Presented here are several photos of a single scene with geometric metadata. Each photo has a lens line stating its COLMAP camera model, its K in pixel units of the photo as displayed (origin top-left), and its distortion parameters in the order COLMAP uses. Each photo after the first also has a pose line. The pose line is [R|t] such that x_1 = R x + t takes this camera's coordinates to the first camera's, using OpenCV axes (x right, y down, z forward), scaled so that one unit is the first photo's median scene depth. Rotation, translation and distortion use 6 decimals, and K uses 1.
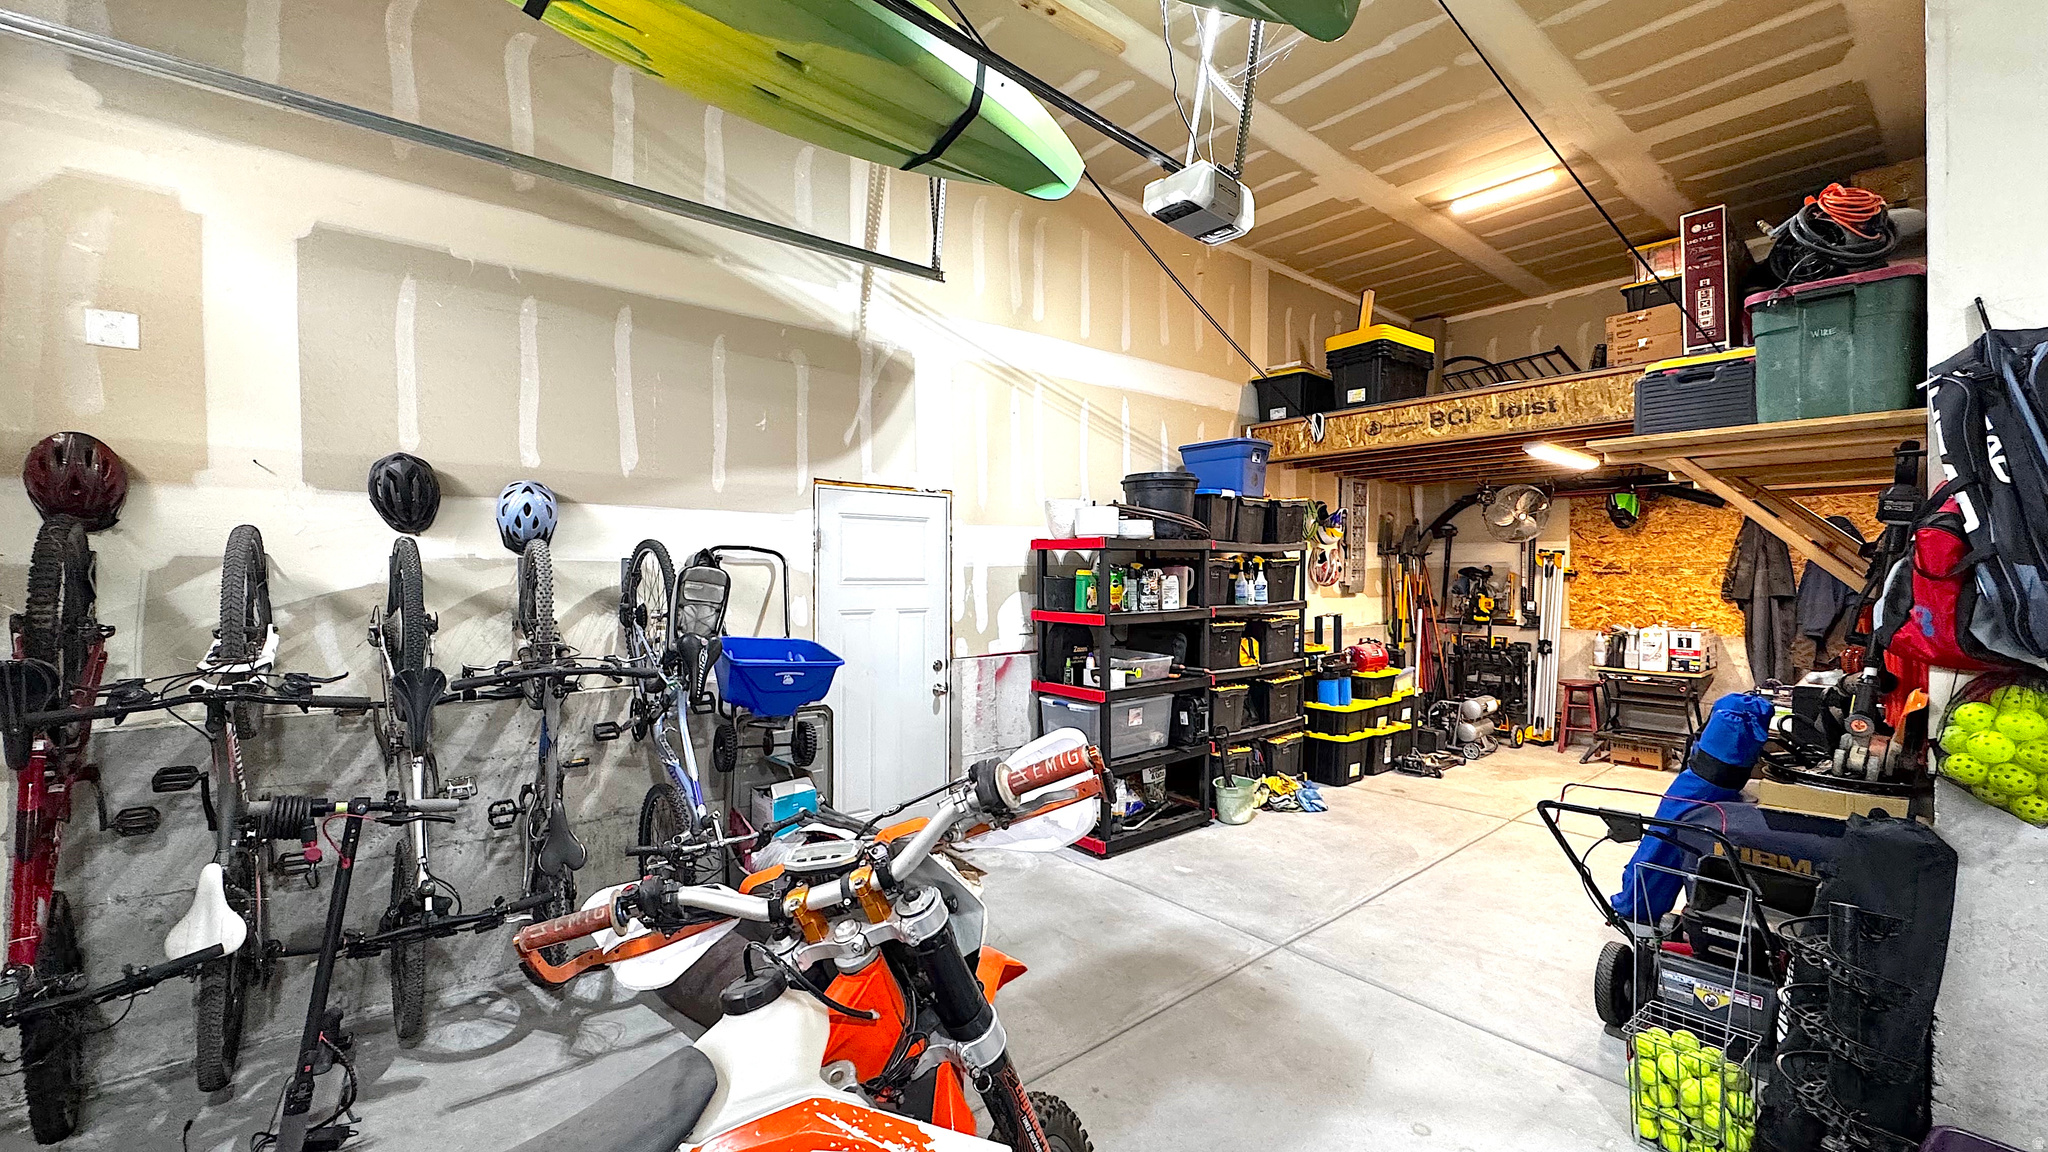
lens RADIAL K [[816.7, 0, 1024.0], [0, 816.7, 576.0], [0, 0, 1]] dist [-0.000351, 0.000277]
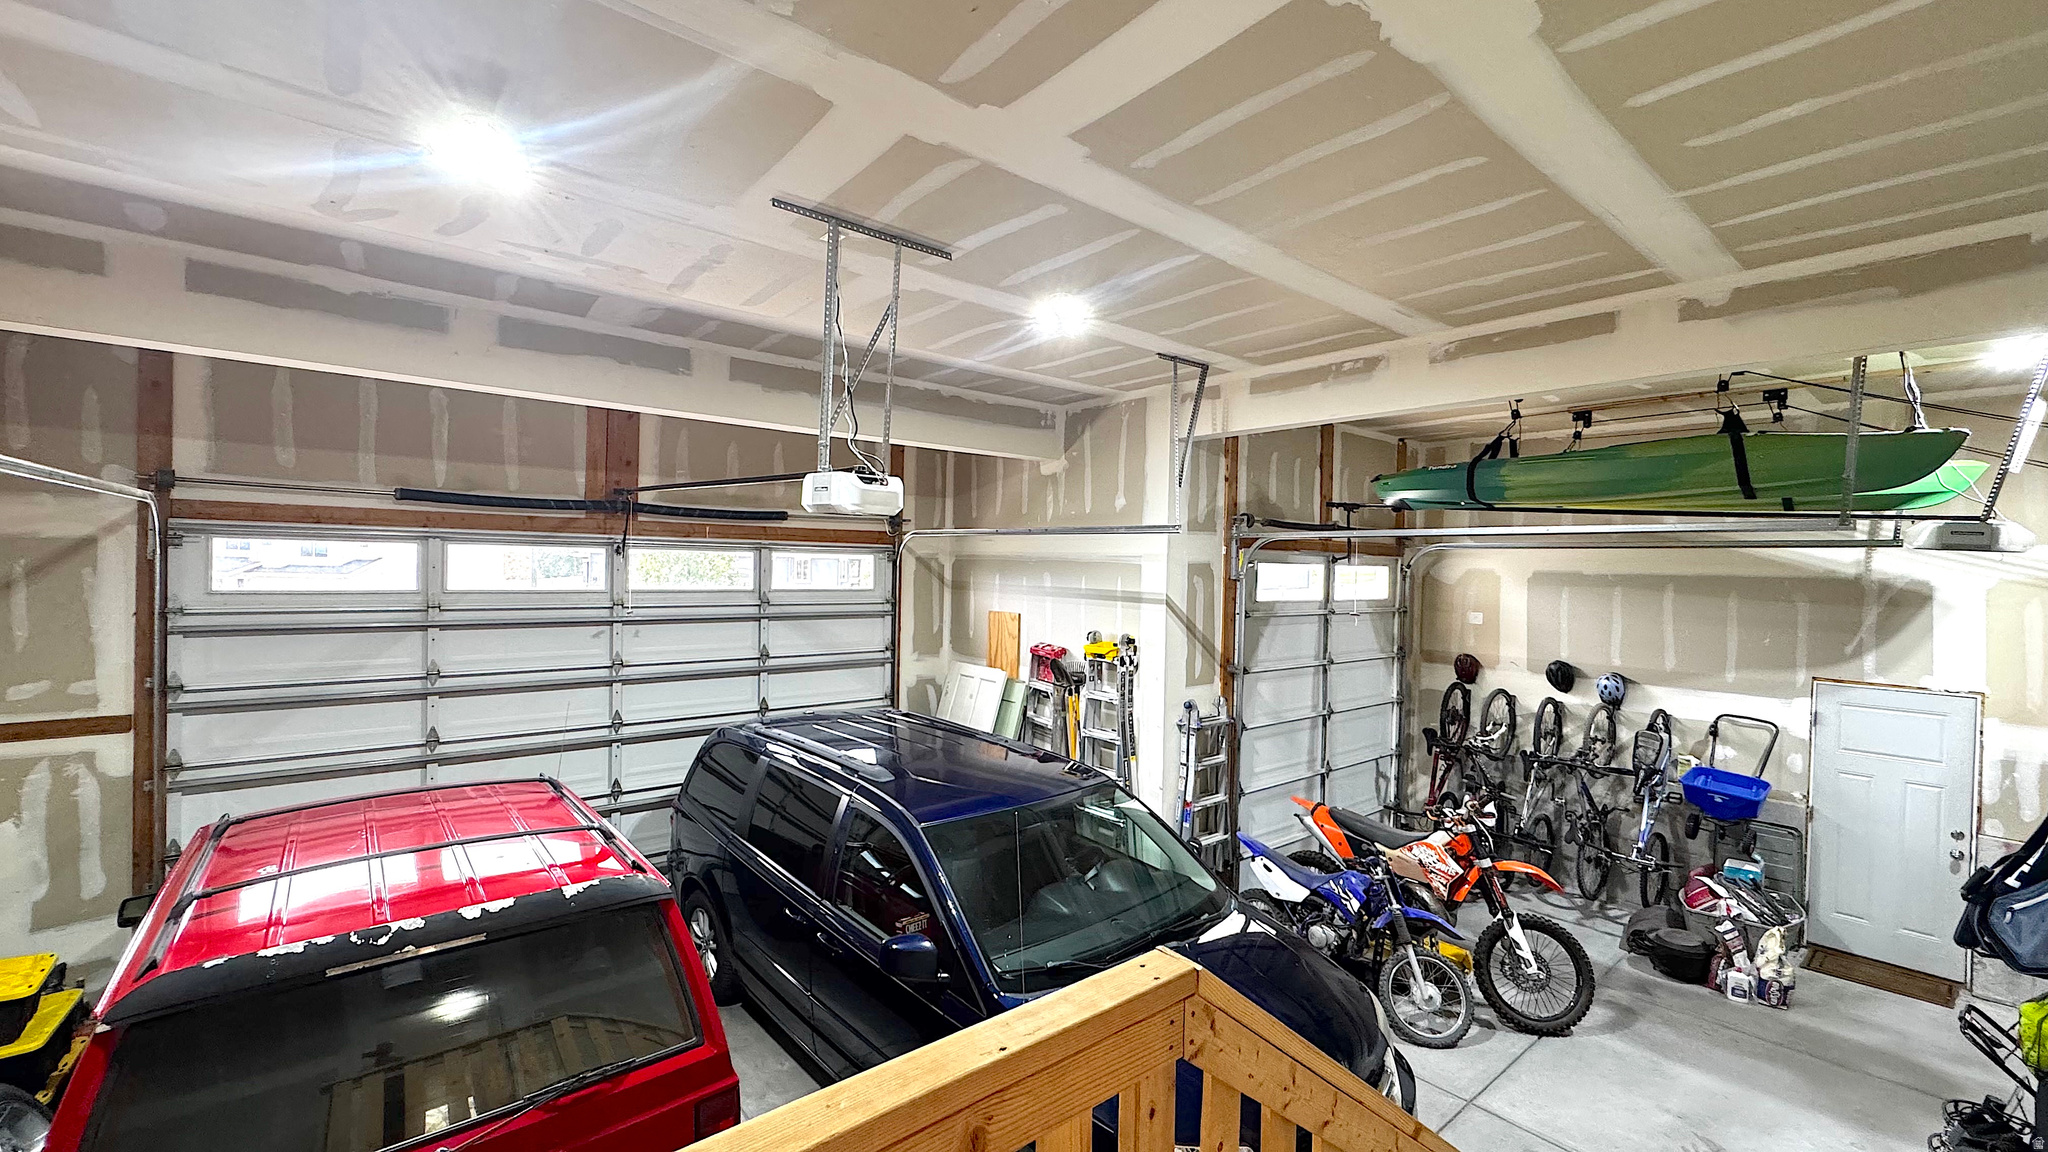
lens RADIAL K [[816.7, 0, 1024.0], [0, 816.7, 576.0], [0, 0, 1]] dist [-0.000351, 0.000277]
pose [[0.005810, 0.011404, -0.999918, 1.431845], [-0.024856, 0.999628, 0.011256, -0.333070], [0.999674, 0.024788, 0.006091, -0.536319]]
